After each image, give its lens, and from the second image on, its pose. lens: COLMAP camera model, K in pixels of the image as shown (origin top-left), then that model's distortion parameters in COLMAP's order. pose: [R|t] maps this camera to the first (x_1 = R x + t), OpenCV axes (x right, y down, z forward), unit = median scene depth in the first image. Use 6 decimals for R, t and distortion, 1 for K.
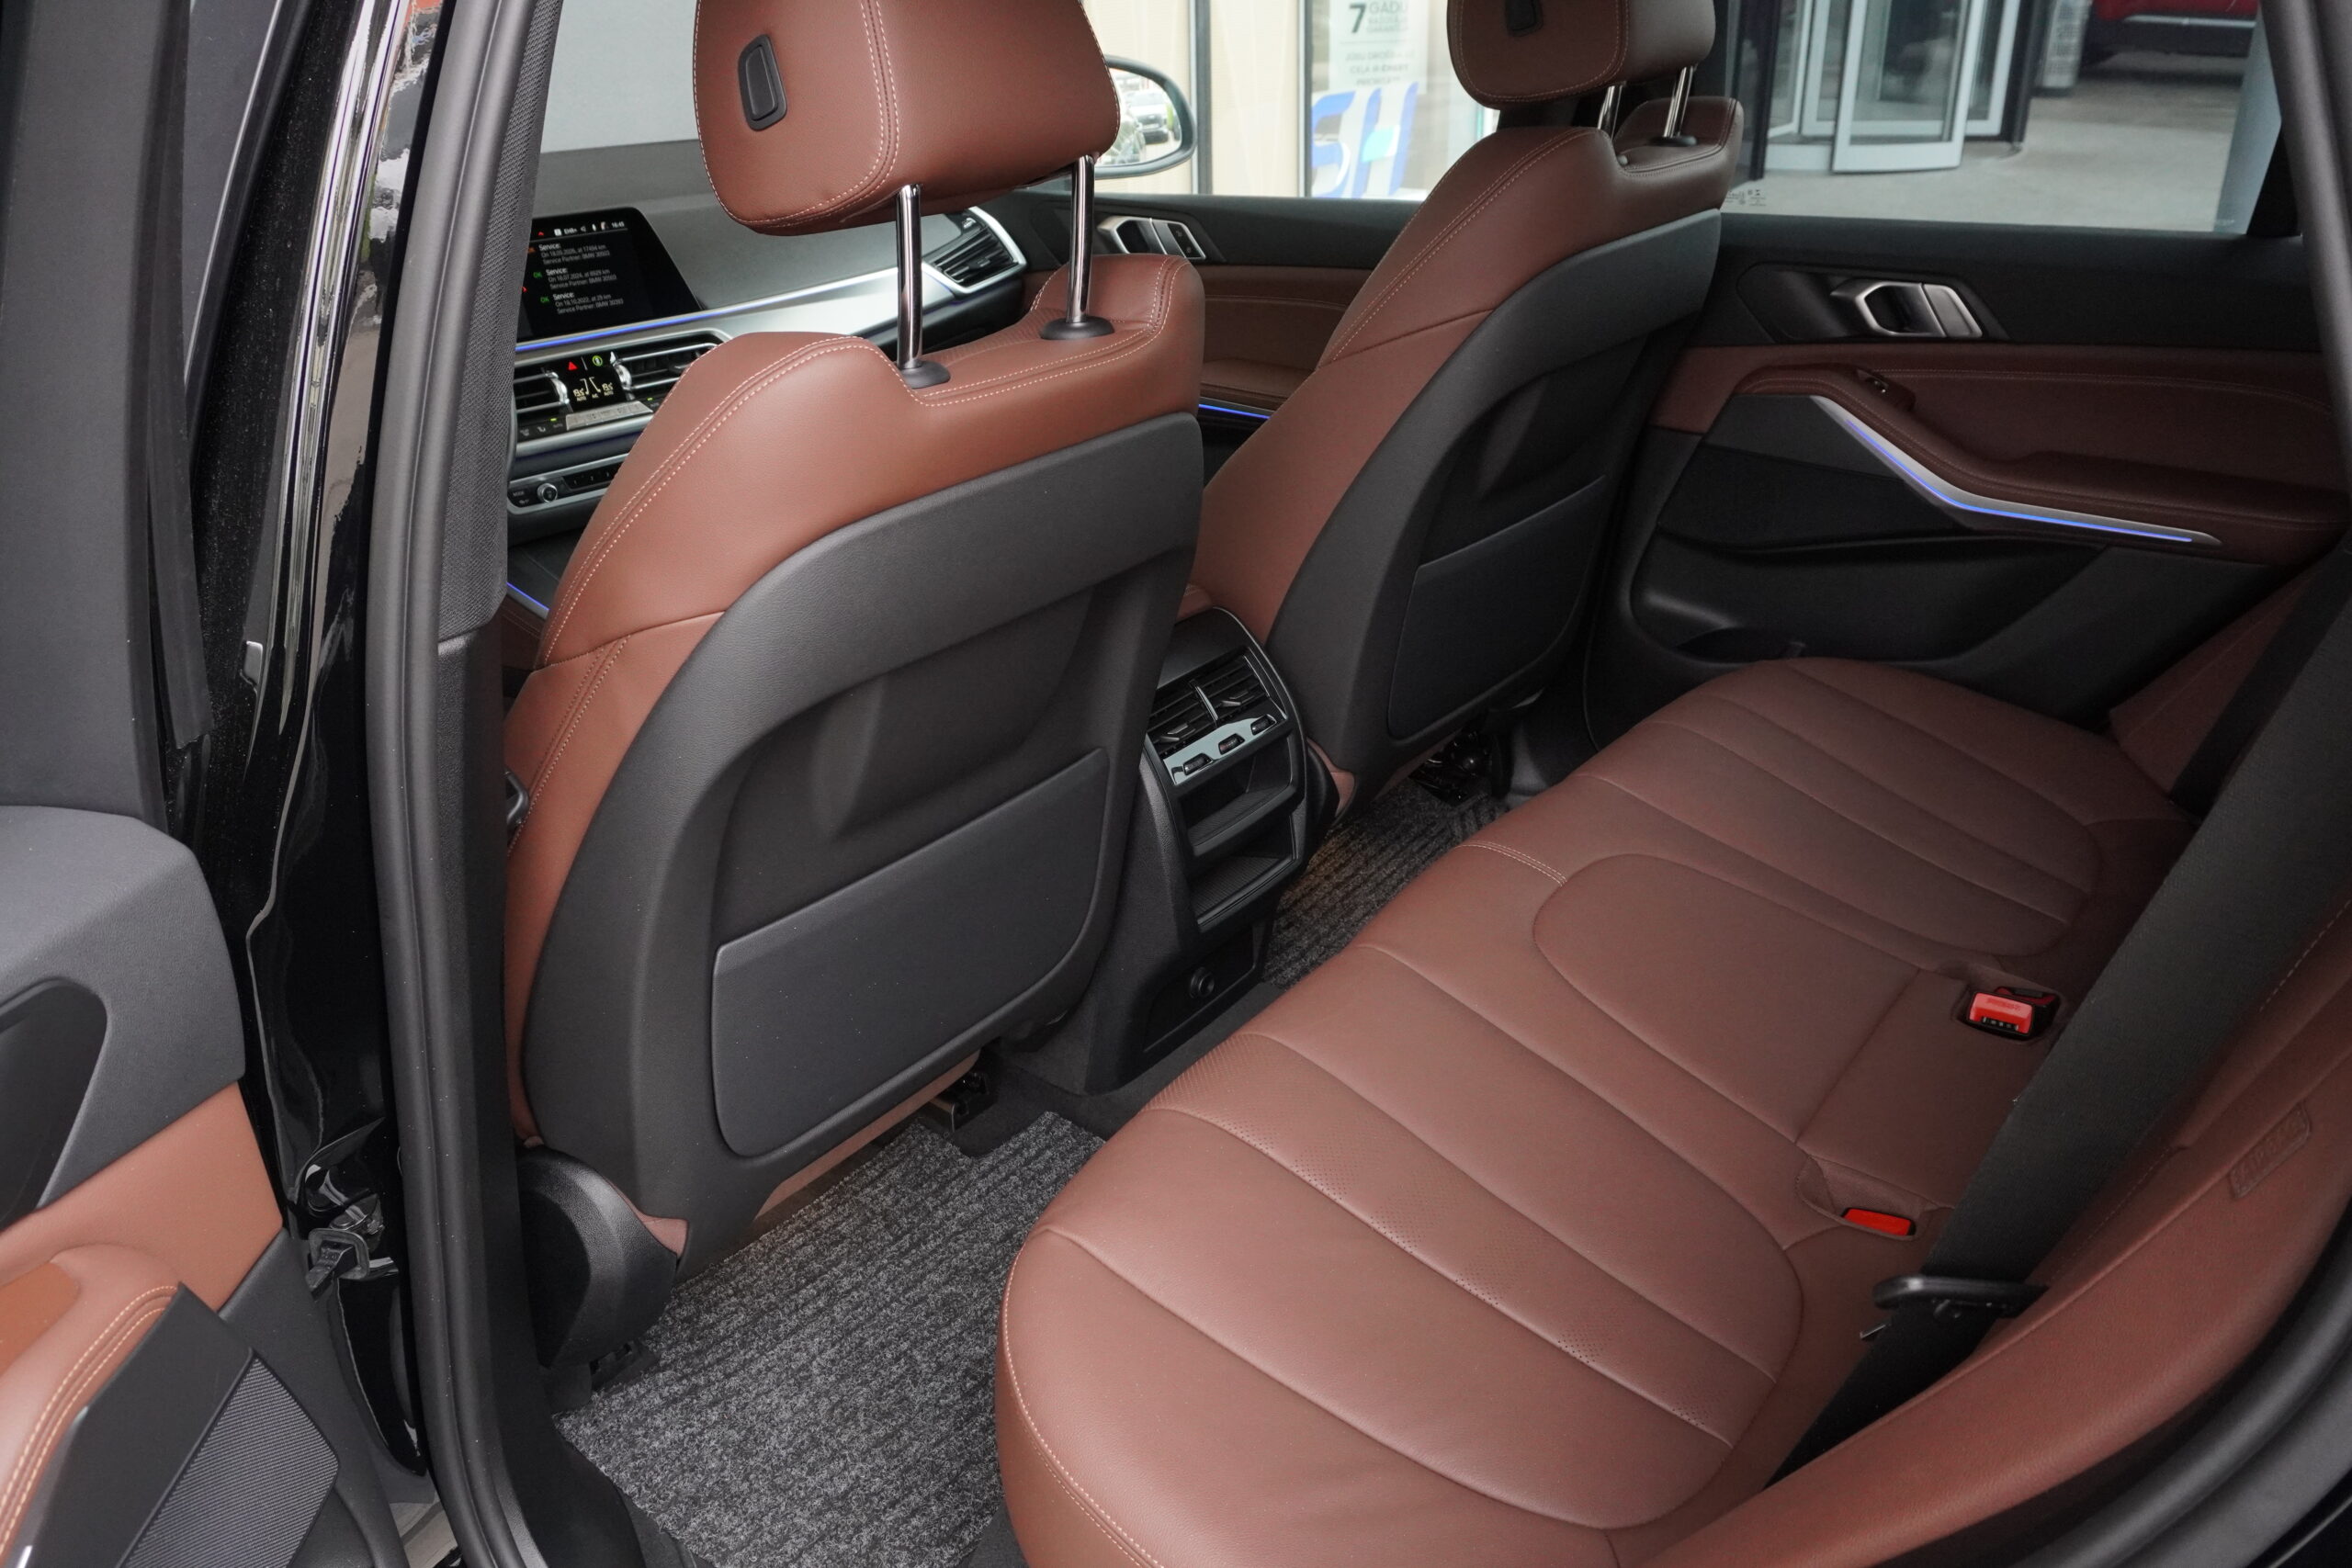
lens RADIAL K [[1843.9, 0, 1180.7], [0, 1843.9, 781.5], [0, 0, 1]] dist [-0.010758, -0.005949]
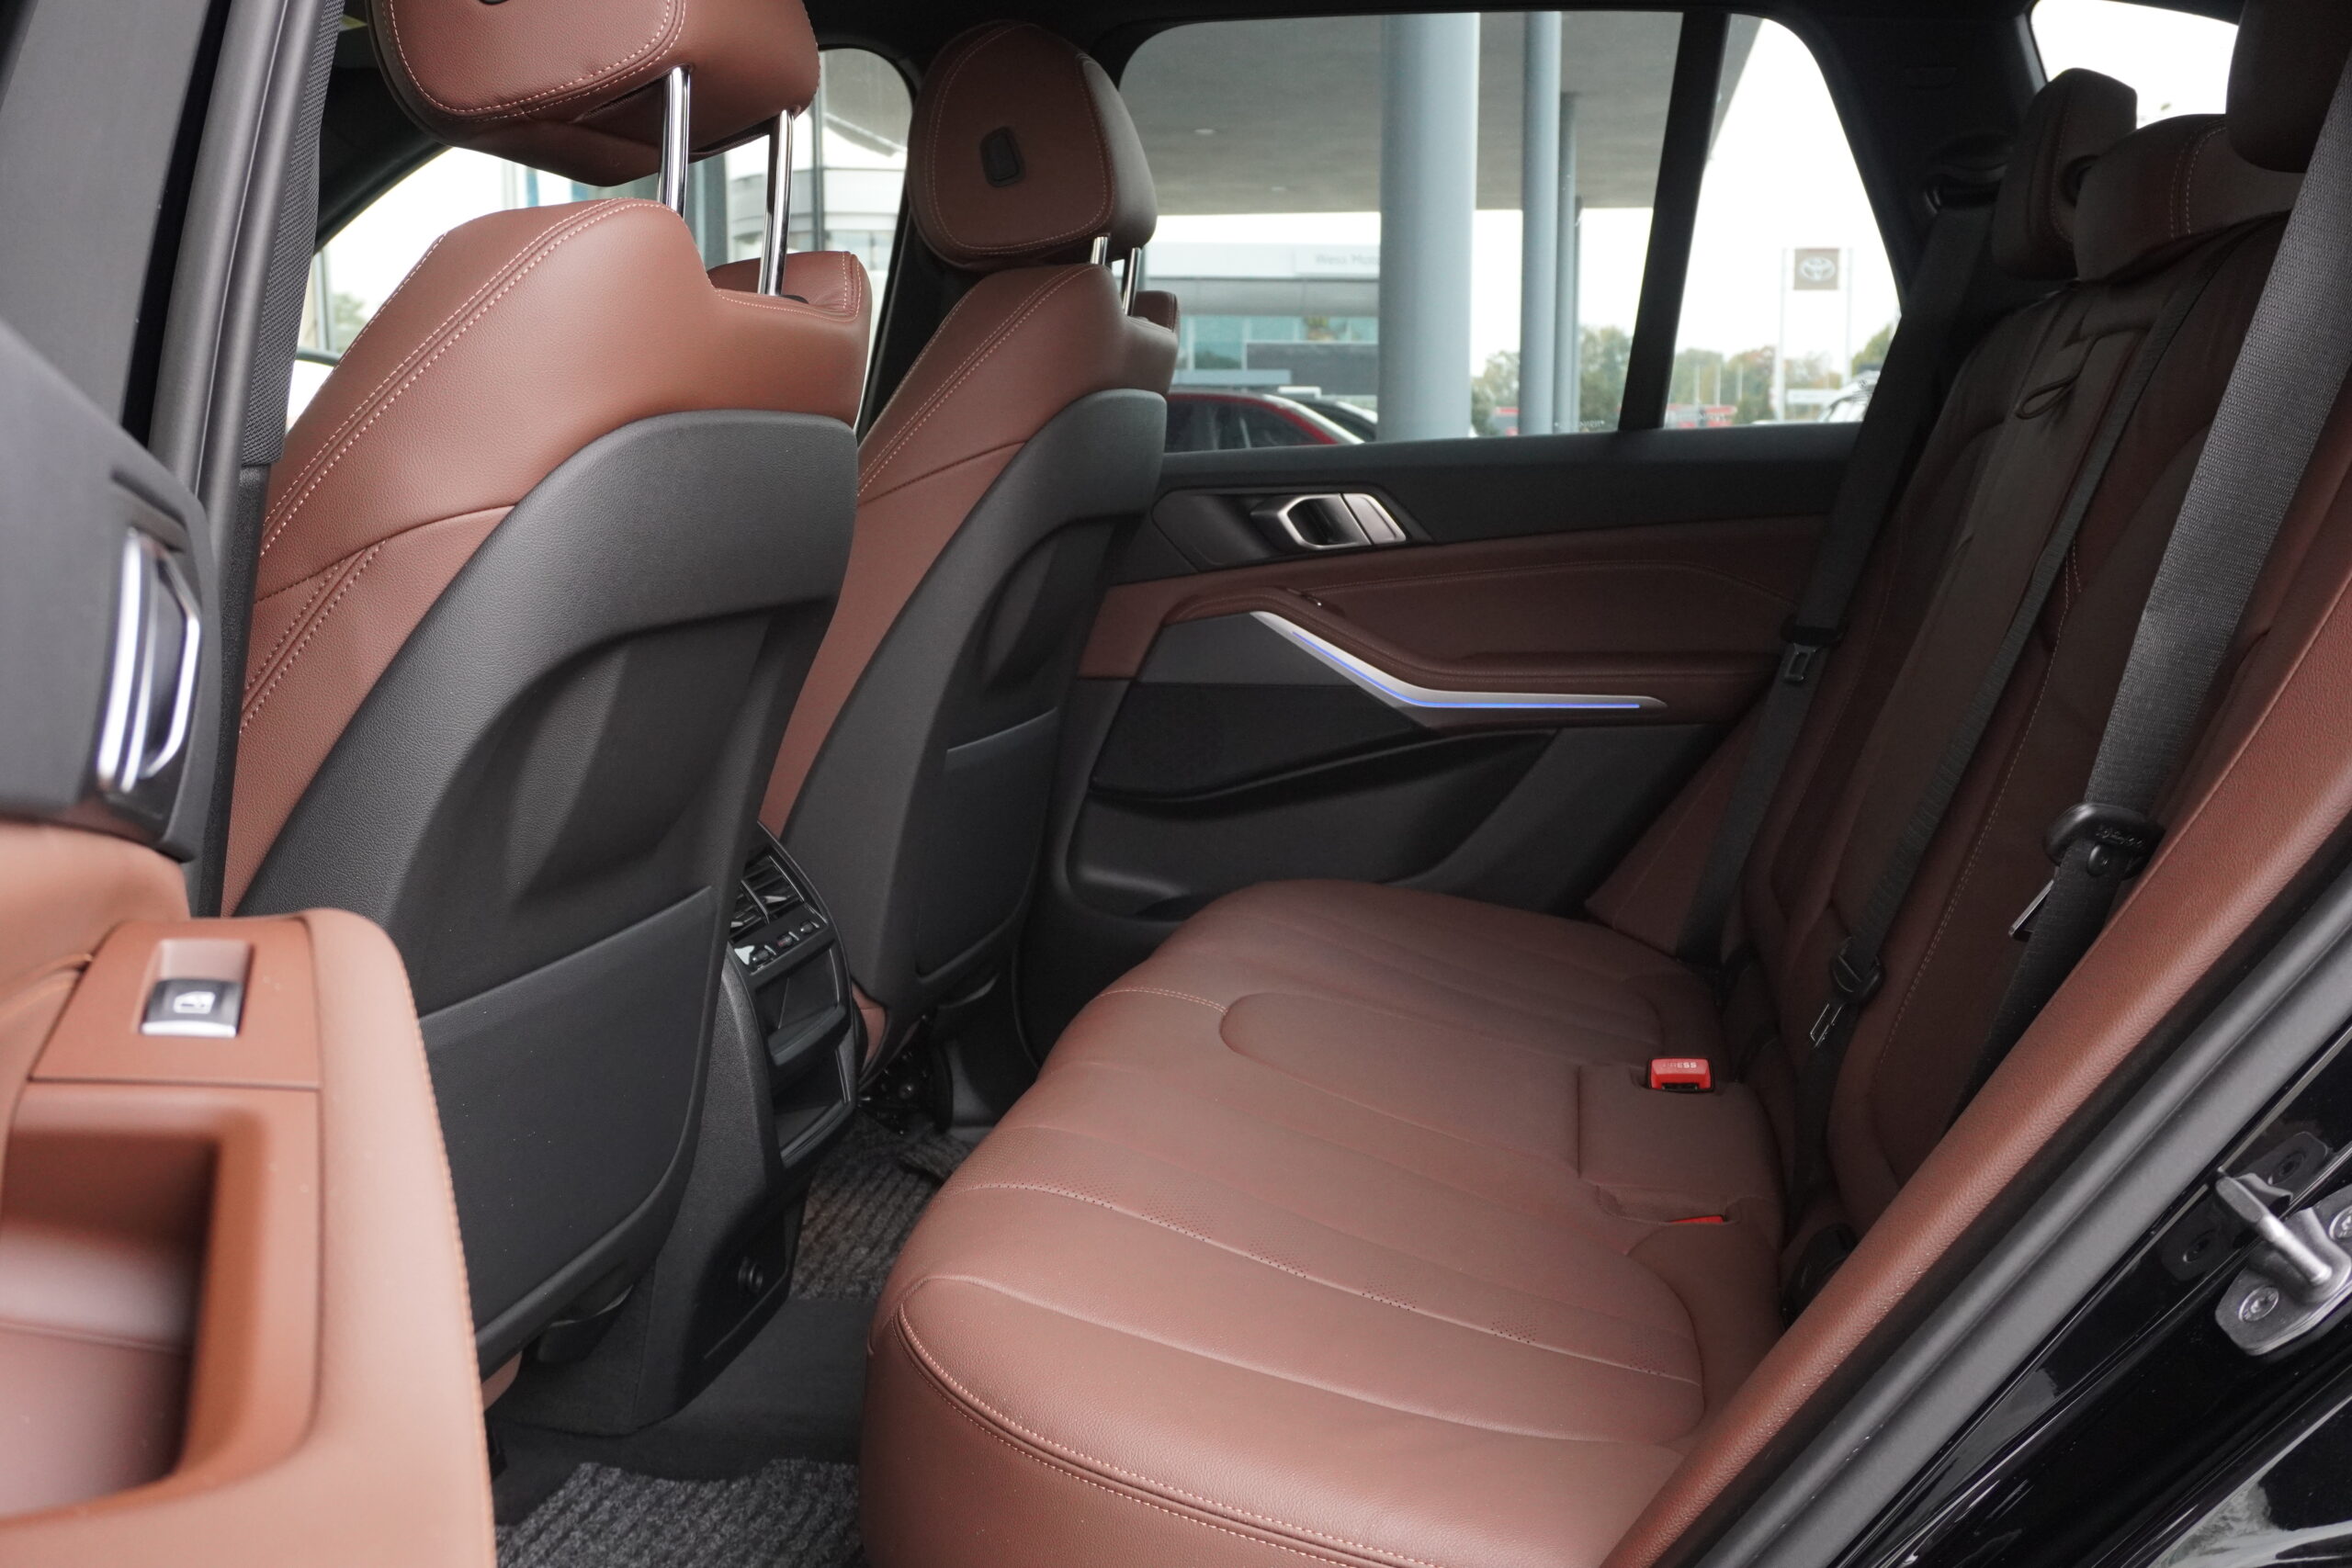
lens RADIAL K [[2249.0, 0, 1178.4], [0, 2249.0, 787.9], [0, 0, 1]] dist [-0.035226, 0.000000]
pose [[0.900814, -0.052763, 0.430988, -0.219523], [0.171380, 0.955208, -0.241262, 0.167525], [-0.398954, 0.291195, 0.869506, 0.027460]]
